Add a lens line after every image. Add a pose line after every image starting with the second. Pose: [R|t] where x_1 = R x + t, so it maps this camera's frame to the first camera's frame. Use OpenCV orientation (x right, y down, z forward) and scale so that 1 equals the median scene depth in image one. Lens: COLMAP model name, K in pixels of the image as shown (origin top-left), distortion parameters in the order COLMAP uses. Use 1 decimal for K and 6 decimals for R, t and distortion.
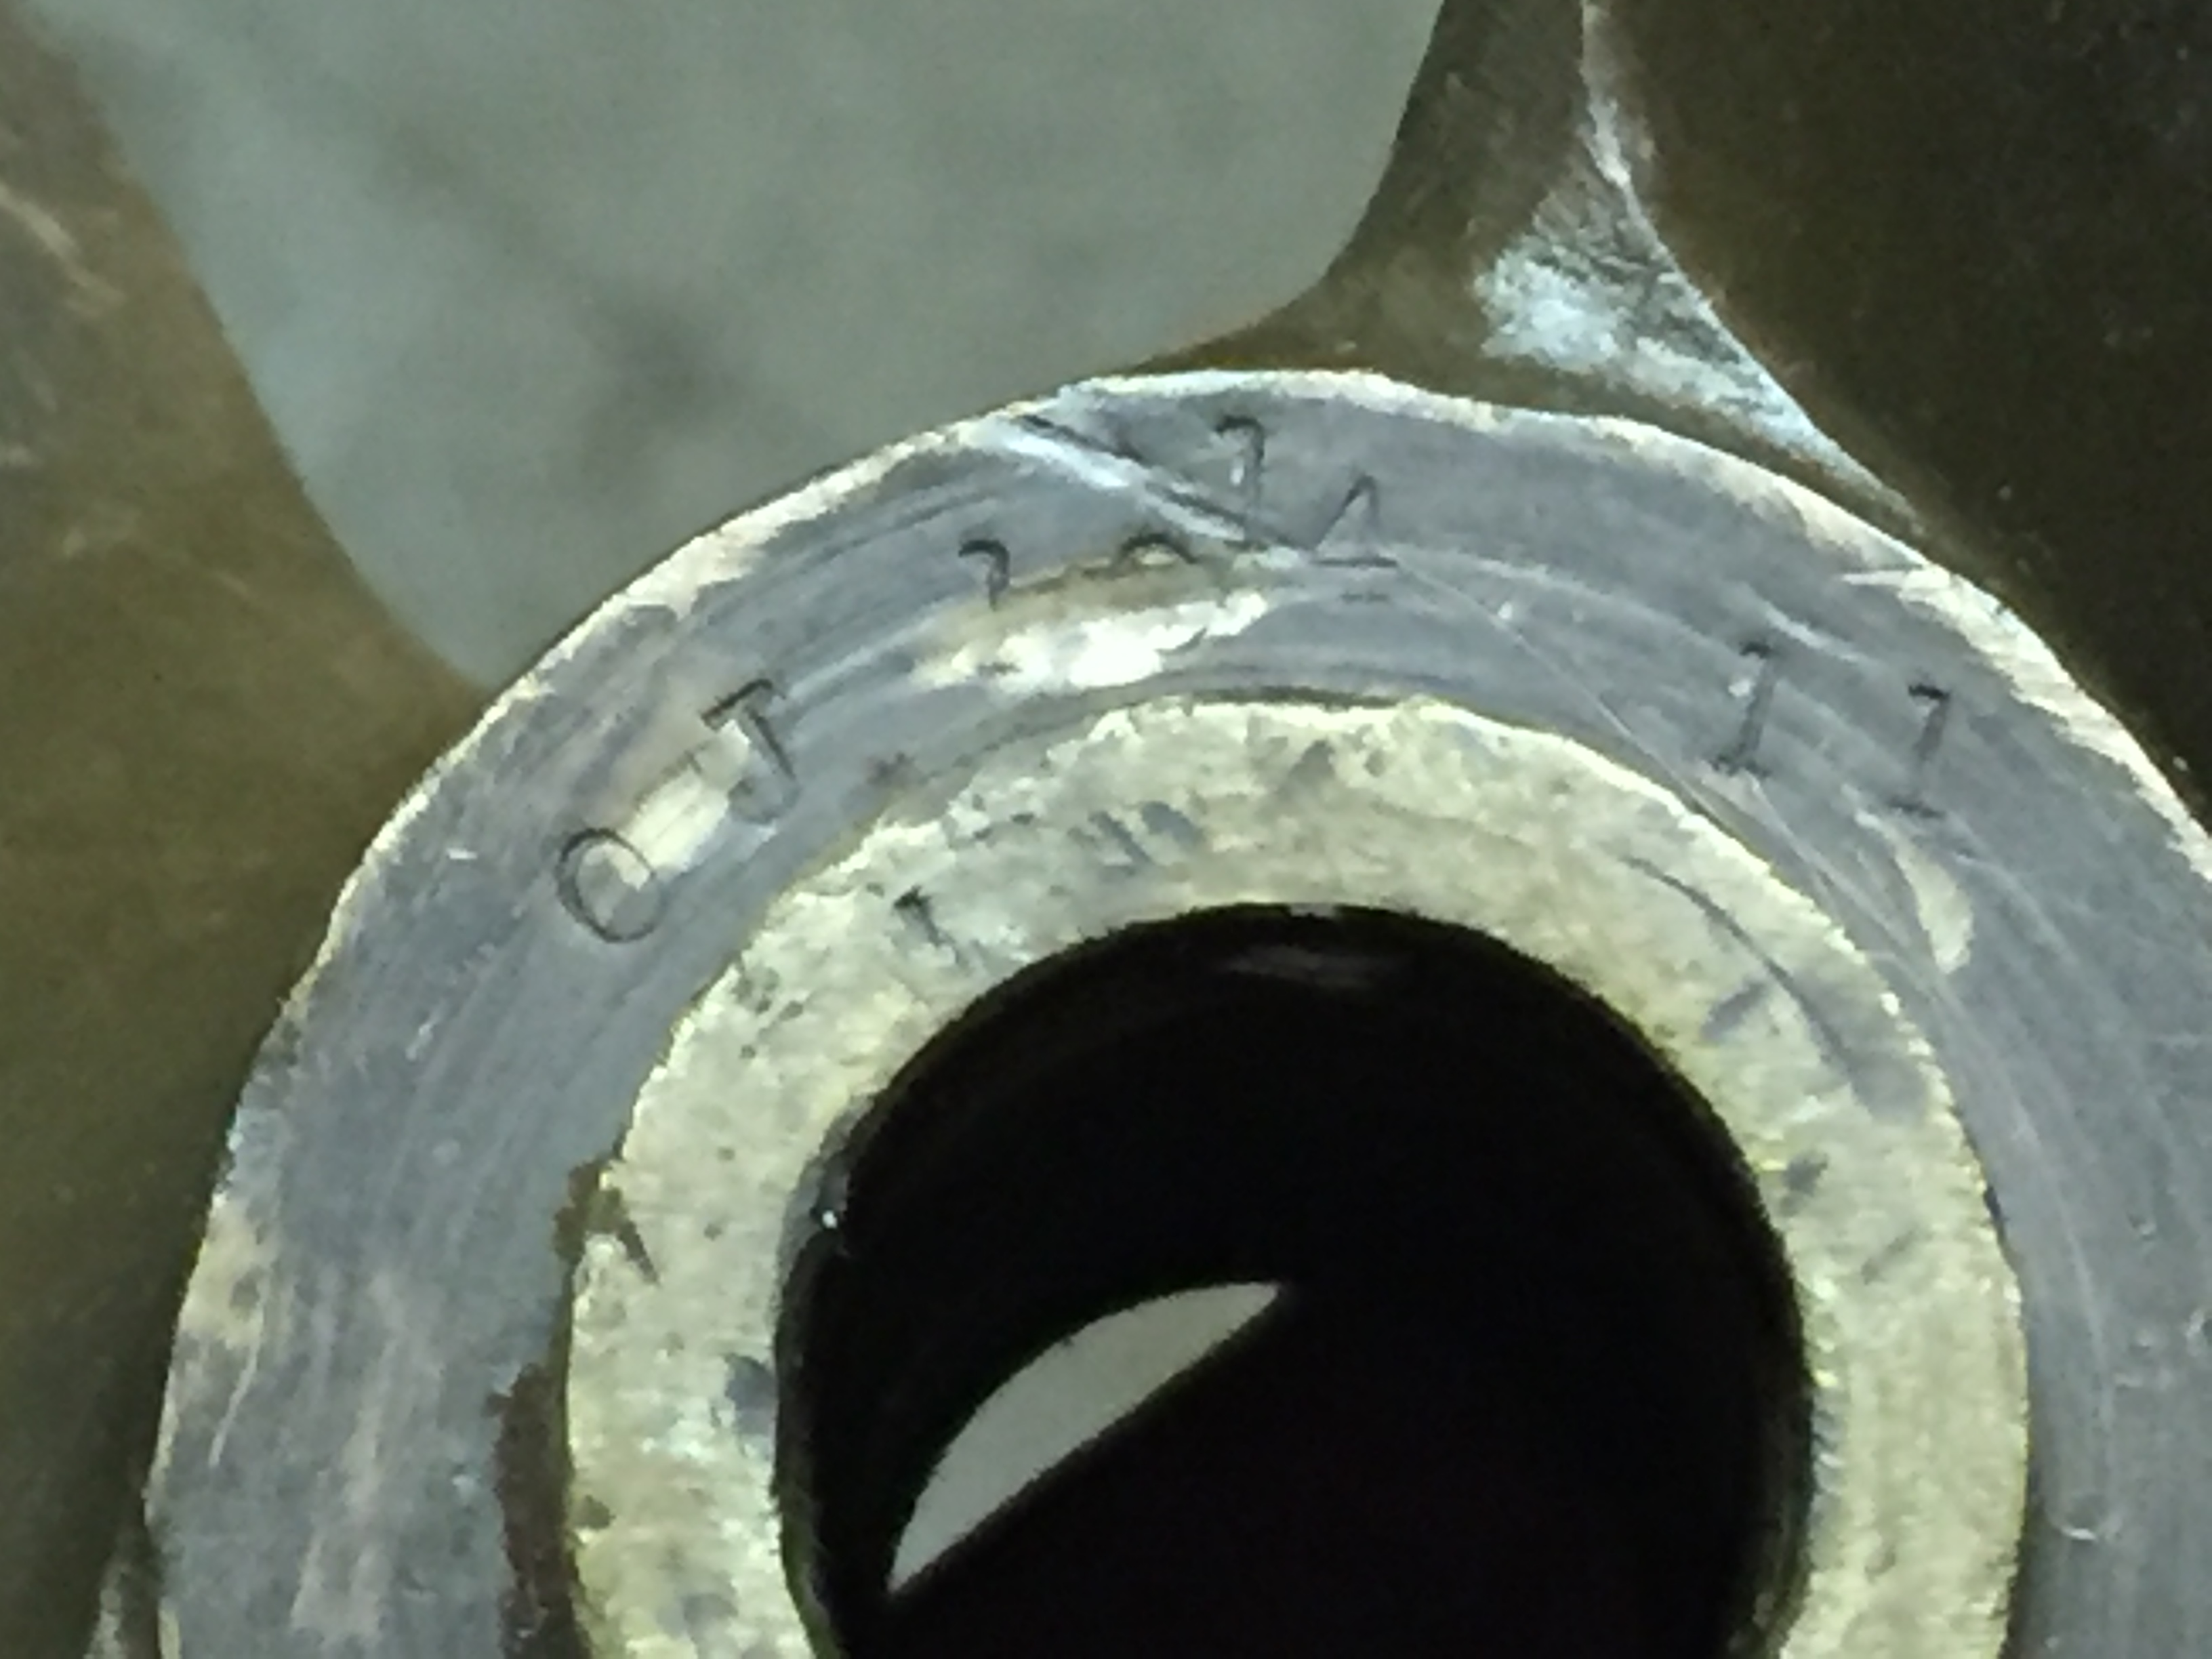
lens RADIAL K [[9598.6, 0, 1106.0], [0, 9598.6, 829.5], [0, 0, 1]] dist [0.087156, -1.430600]
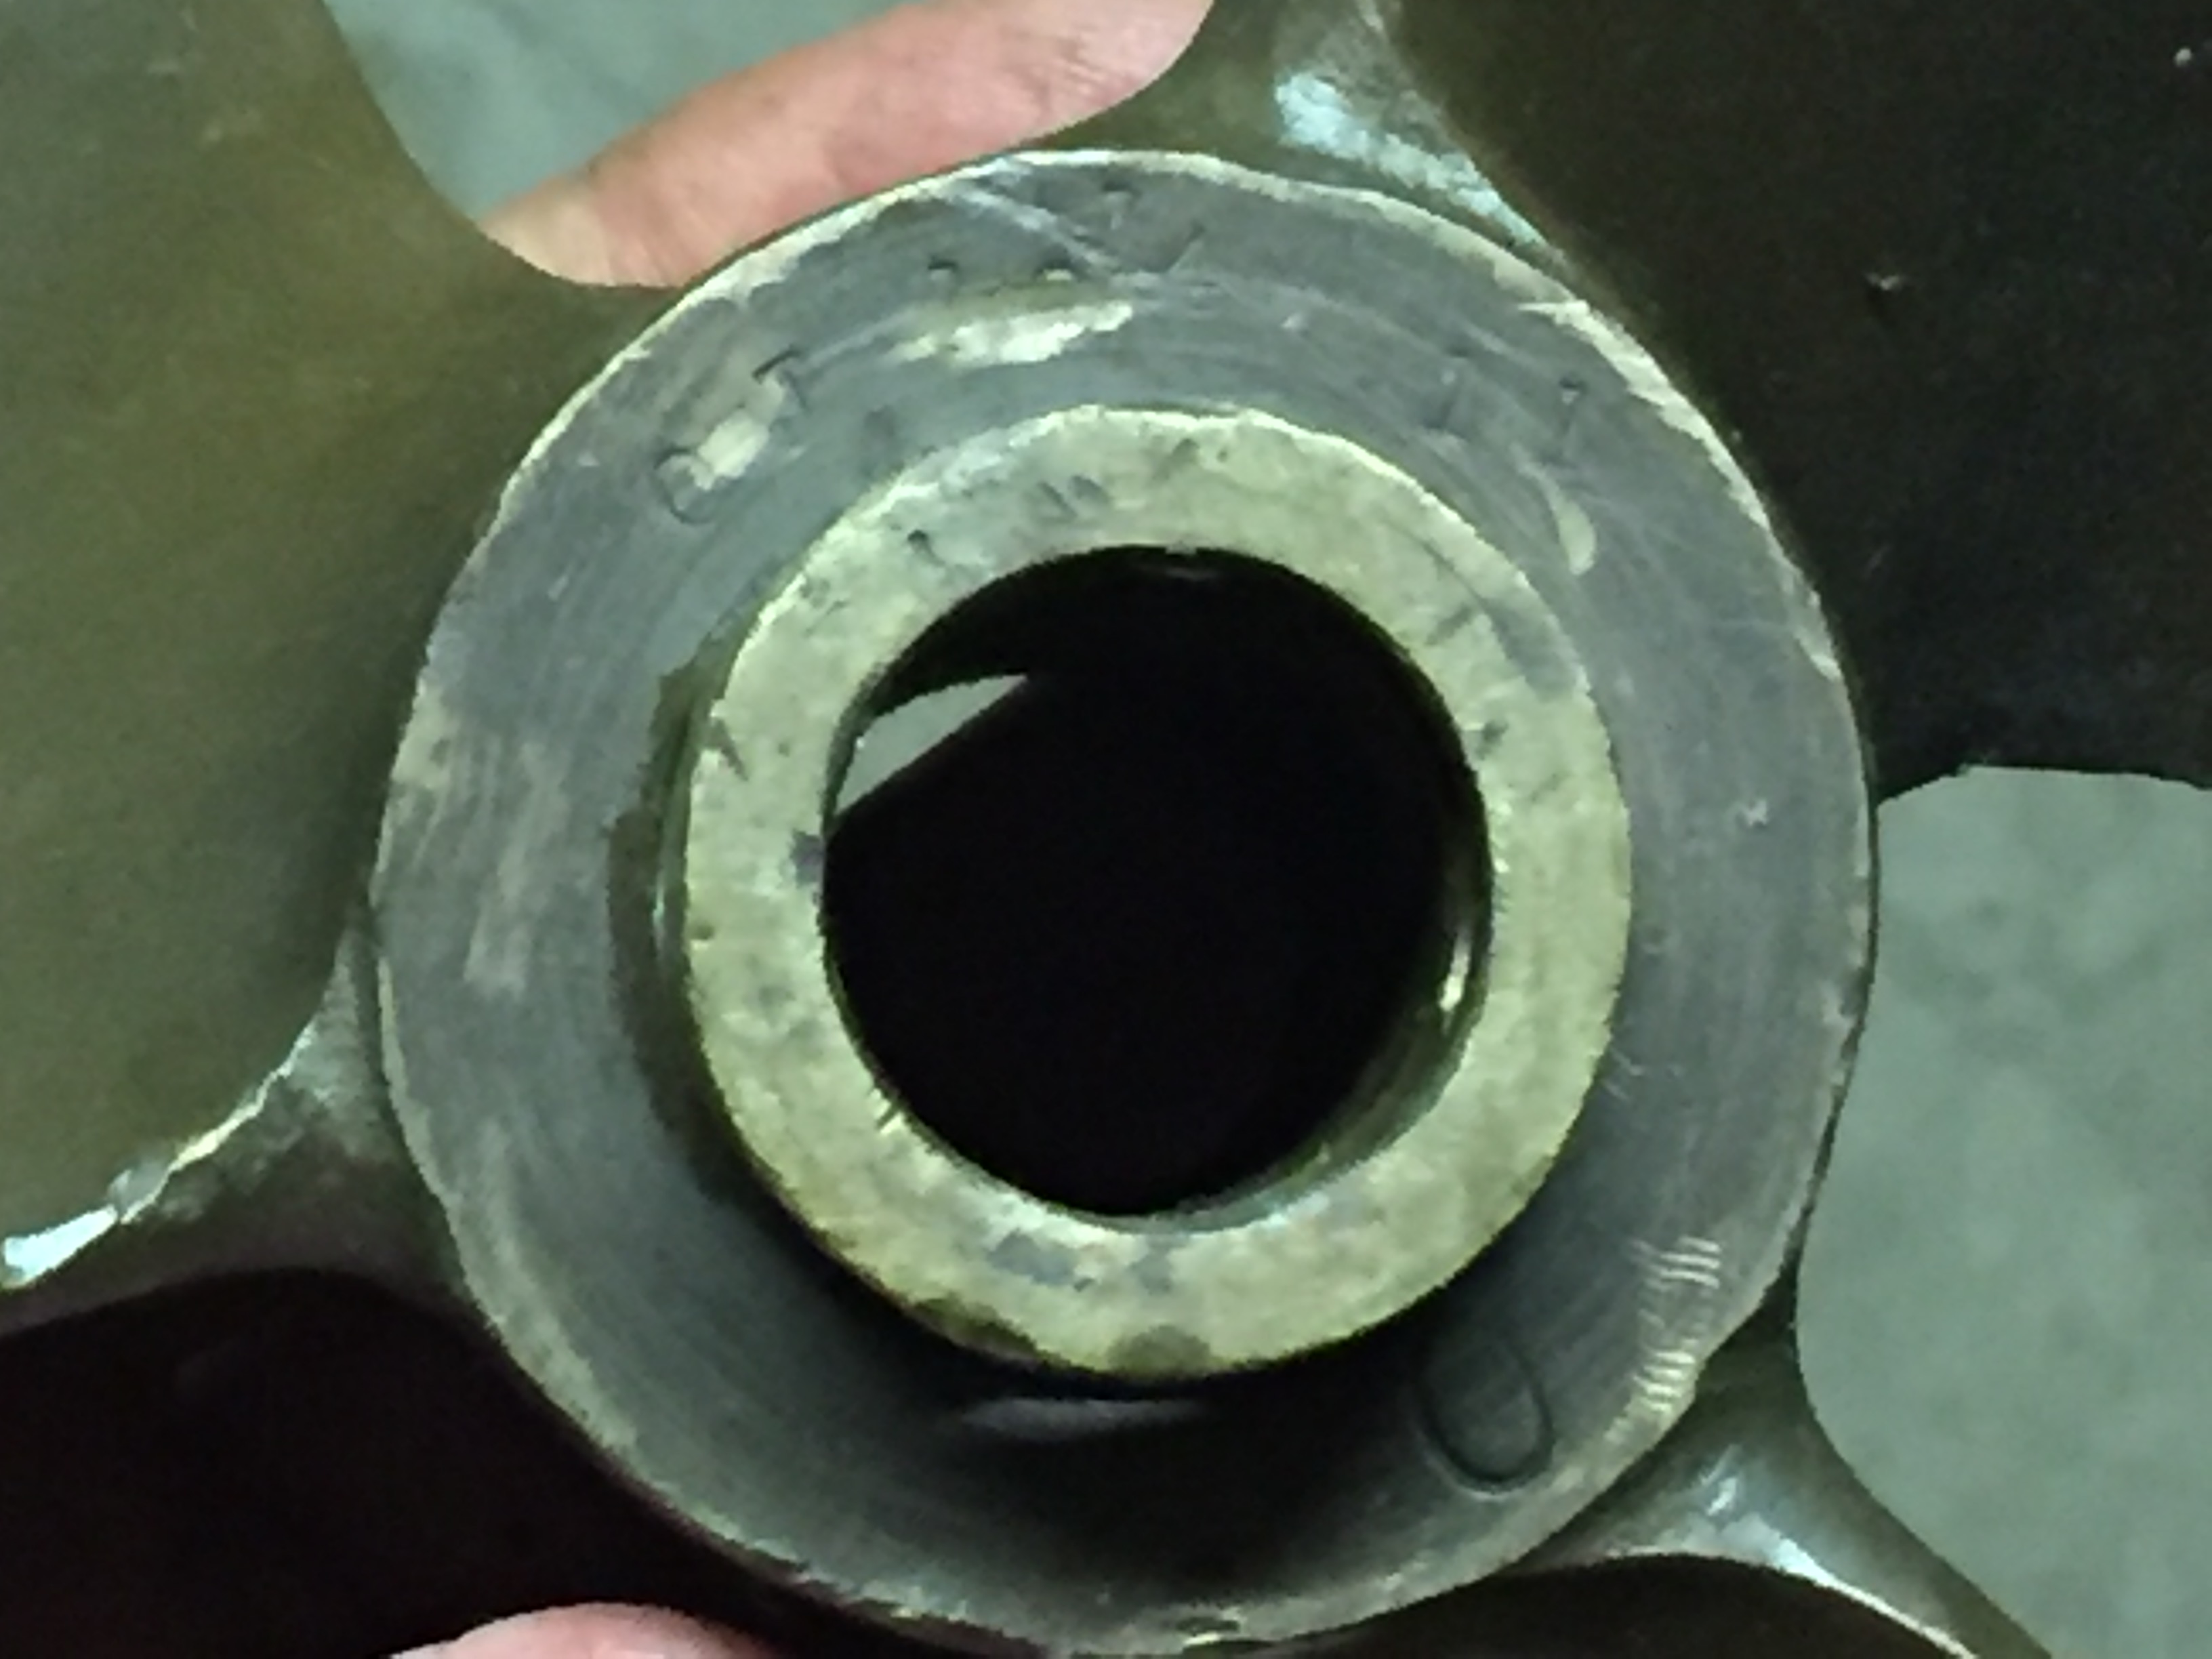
lens RADIAL K [[9598.6, 0, 1106.0], [0, 9598.6, 829.5], [0, 0, 1]] dist [0.087156, -1.430600]
pose [[0.997173, 0.029930, 0.068921, -0.088410], [-0.037379, 0.993290, 0.109447, -0.107289], [-0.065183, -0.111714, 0.991600, -0.489649]]
